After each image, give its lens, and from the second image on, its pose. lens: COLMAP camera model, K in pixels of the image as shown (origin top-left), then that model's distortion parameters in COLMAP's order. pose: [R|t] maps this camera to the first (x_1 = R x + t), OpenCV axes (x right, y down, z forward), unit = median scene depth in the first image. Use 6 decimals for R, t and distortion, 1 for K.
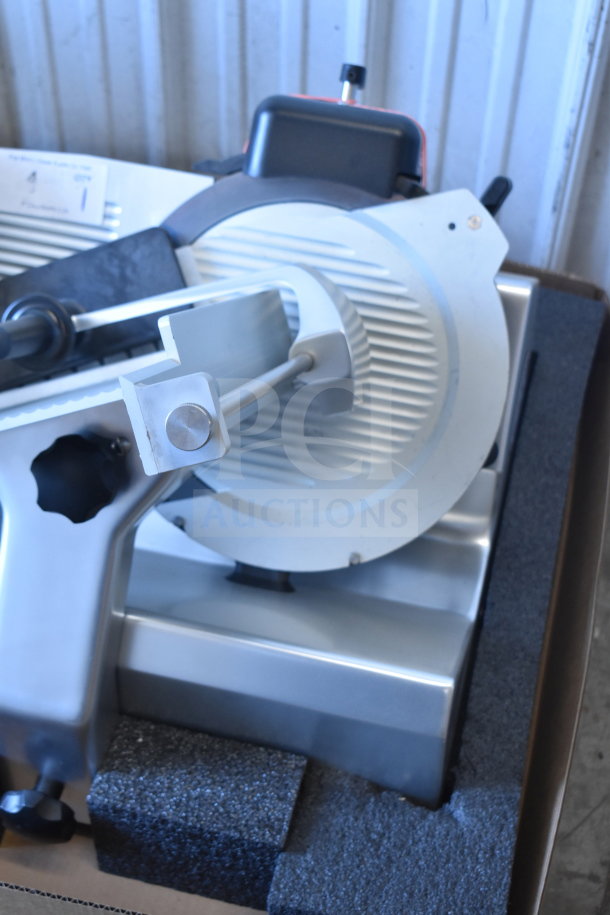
lens RADIAL K [[1566.7, 0, 302.5], [0, 1566.7, 452.5], [0, 0, 1]] dist [0.000046, 0.000000]
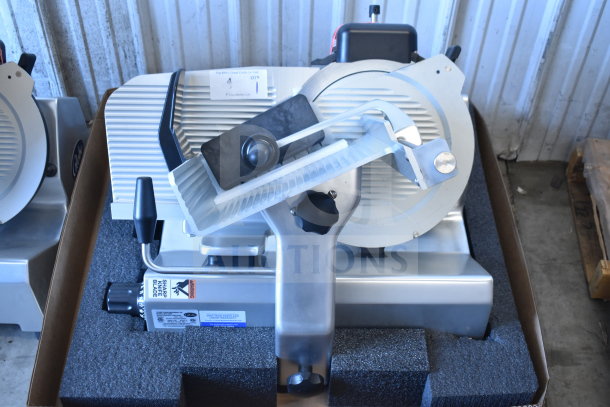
lens RADIAL K [[777.0, 0, 304.7], [0, 777.0, 204.8], [0, 0, 1]] dist [-0.049066, 0.000000]
pose [[0.968881, -0.179442, 0.170499, -0.289655], [0.183331, 0.983025, -0.007216, 0.008373], [-0.166309, 0.038249, 0.985332, -0.006529]]
